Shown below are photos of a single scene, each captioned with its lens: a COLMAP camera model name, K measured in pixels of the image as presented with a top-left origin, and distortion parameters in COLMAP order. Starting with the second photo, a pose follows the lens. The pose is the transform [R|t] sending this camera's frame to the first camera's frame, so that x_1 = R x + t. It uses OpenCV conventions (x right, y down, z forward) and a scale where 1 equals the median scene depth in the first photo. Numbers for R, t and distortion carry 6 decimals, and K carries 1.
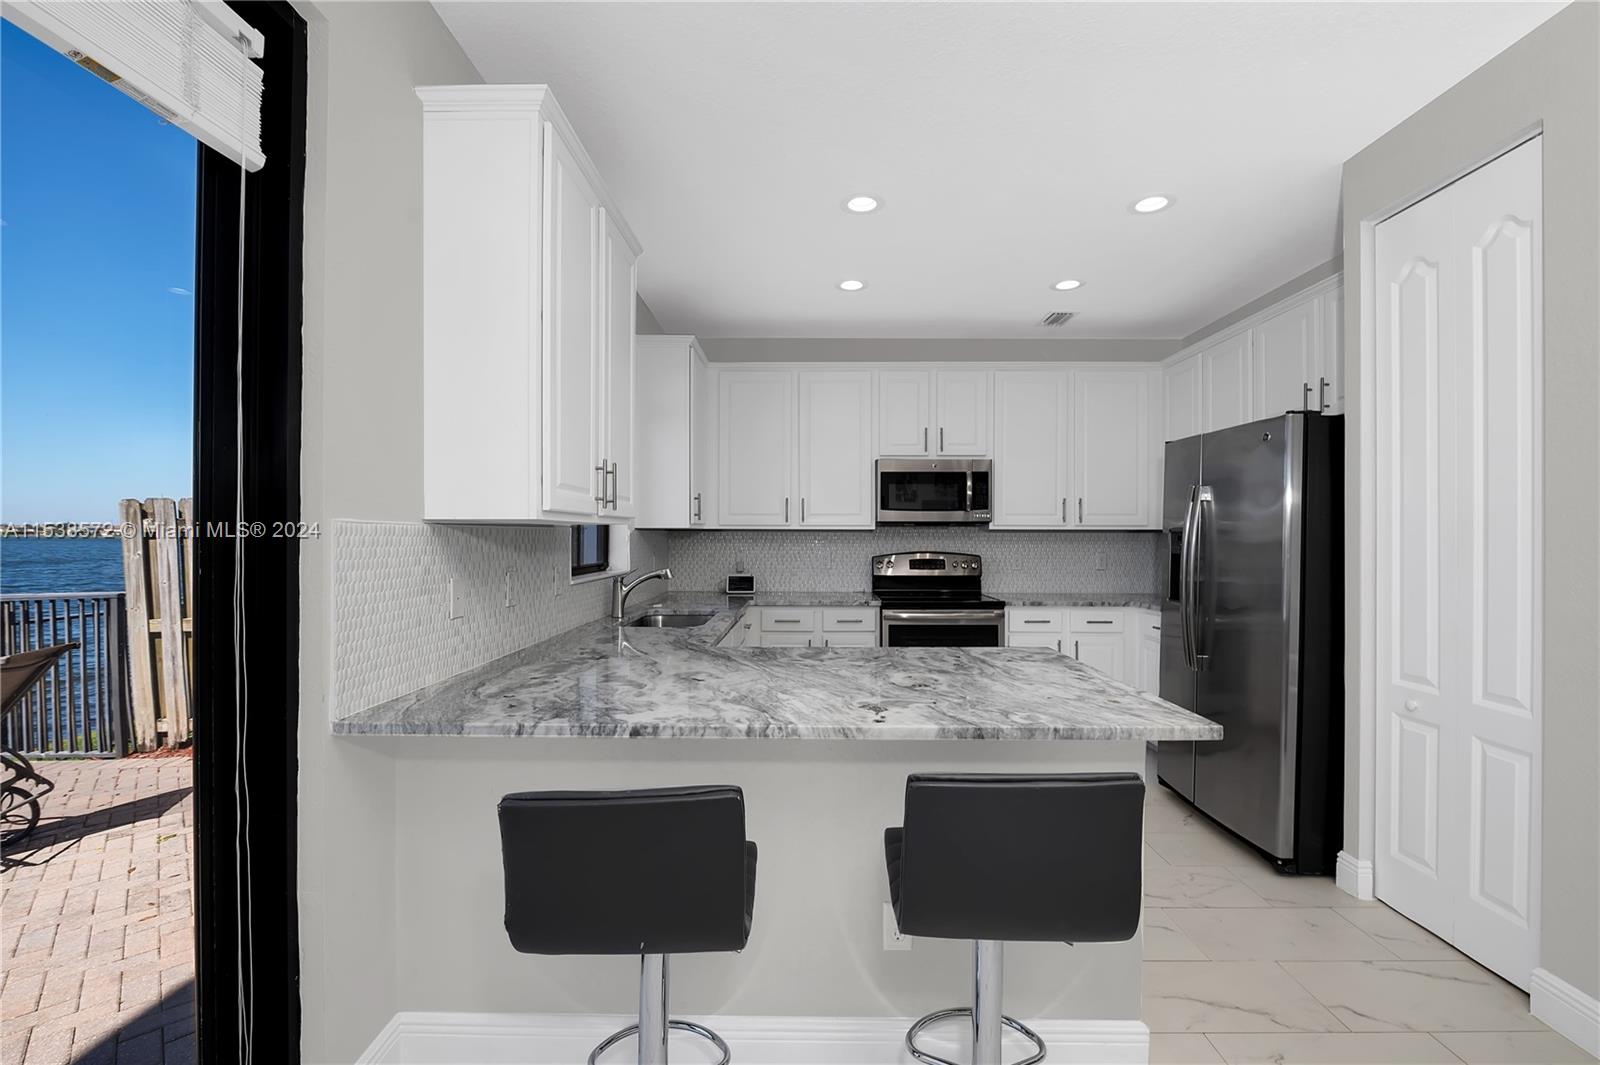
lens RADIAL K [[689.9, 0, 803.5], [0, 689.9, 534.4], [0, 0, 1]] dist [-0.006992, -0.000891]
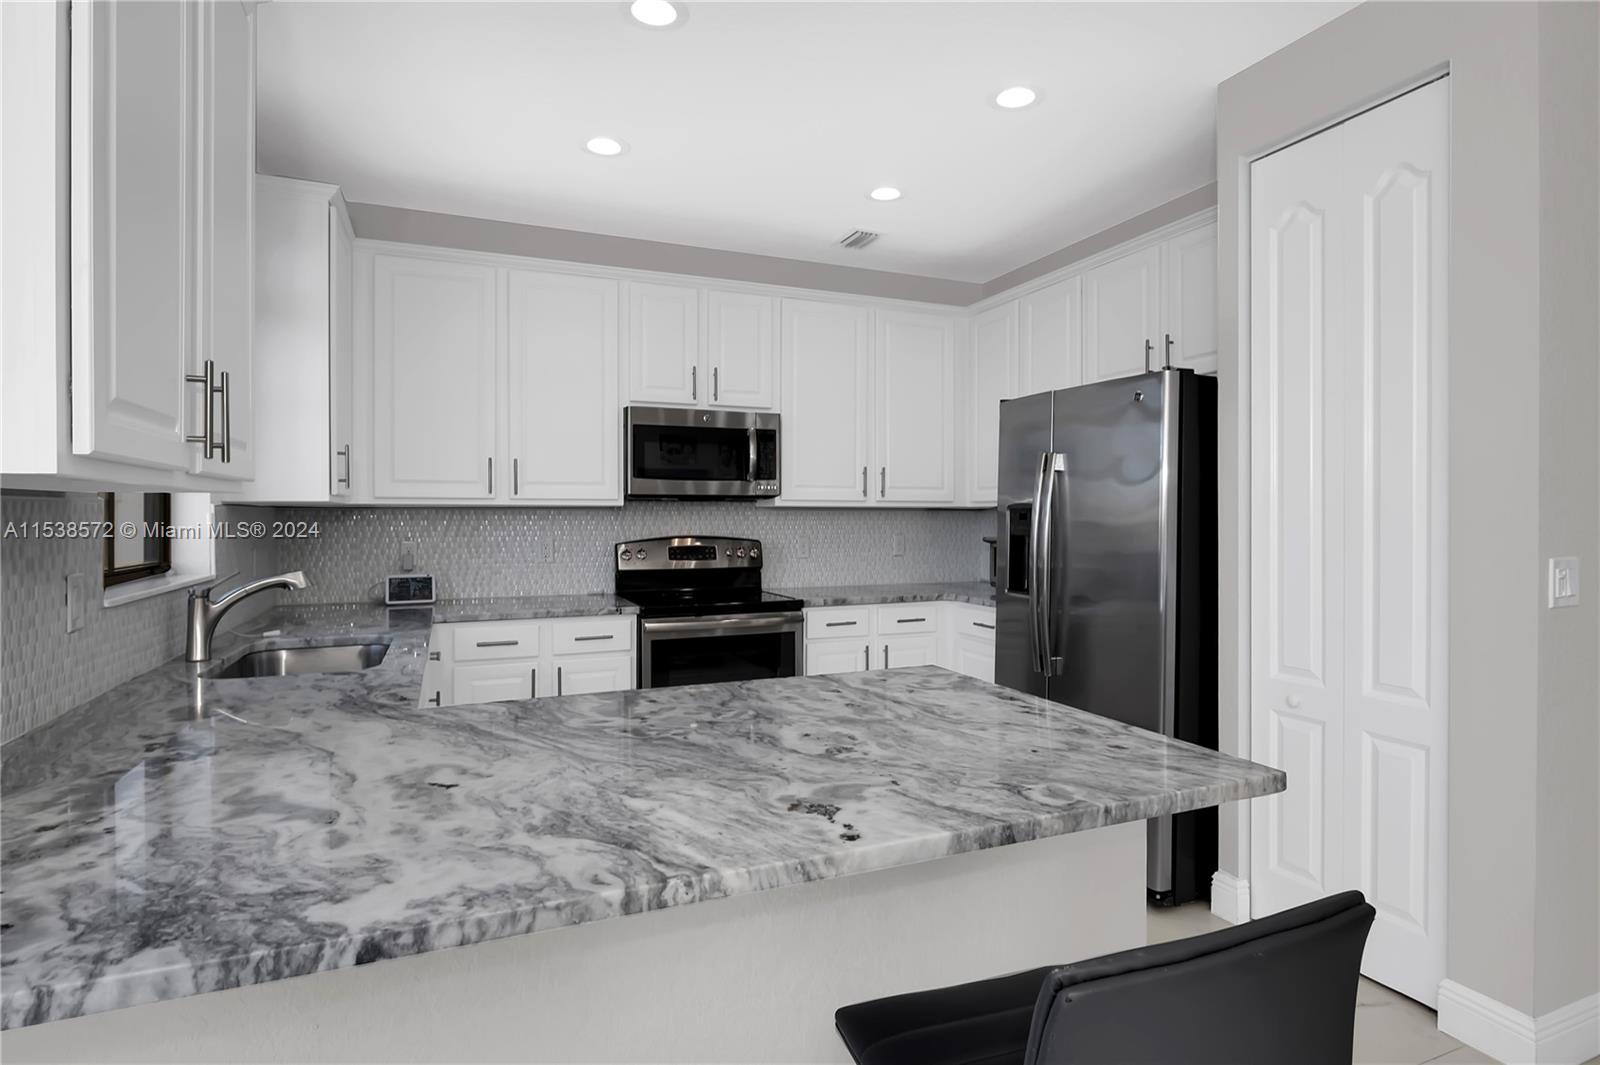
lens RADIAL K [[847.7, 0, 823.7], [0, 847.7, 516.4], [0, 0, 1]] dist [-0.005389, -0.001604]
pose [[0.912345, -0.002341, 0.409416, -0.075325], [0.001266, 0.999995, 0.002898, 0.001961], [-0.409420, -0.002126, 0.912343, 0.144421]]
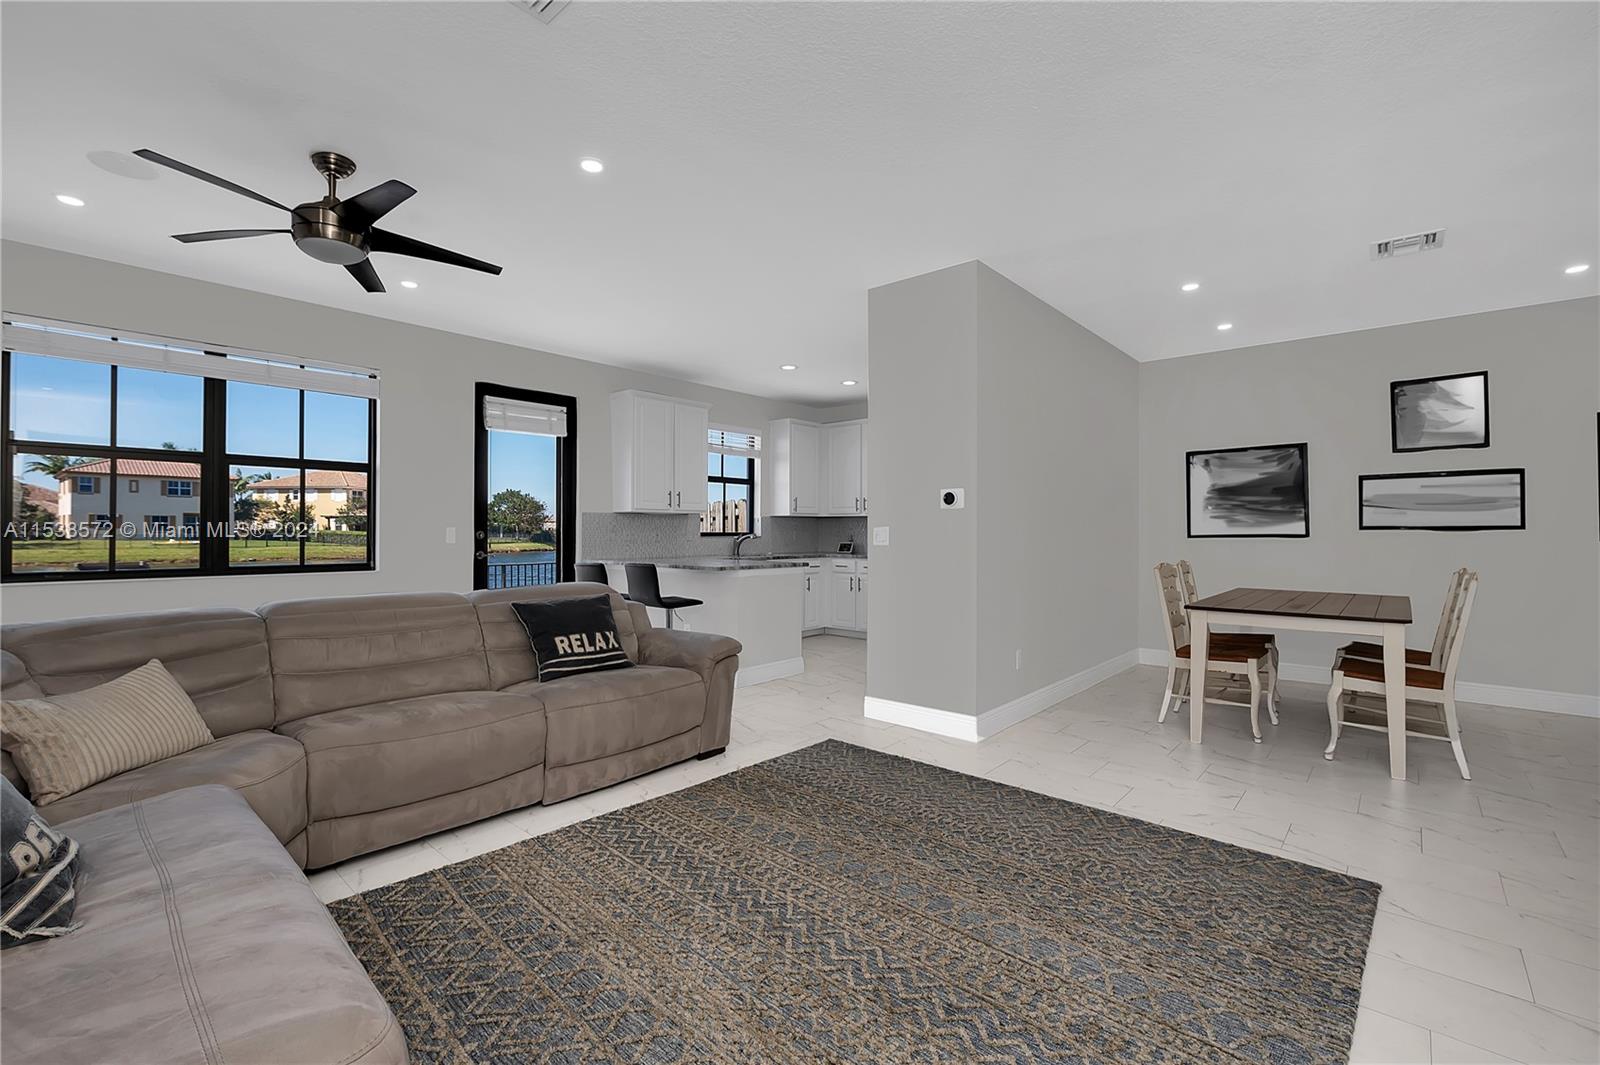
lens RADIAL K [[689.9, 0, 803.5], [0, 689.9, 534.4], [0, 0, 1]] dist [-0.006992, -0.000891]
pose [[0.759667, 0.002804, -0.650307, 1.170936], [0.001374, 0.999982, 0.005917, 0.033701], [0.650311, -0.005388, 0.759649, -0.488139]]
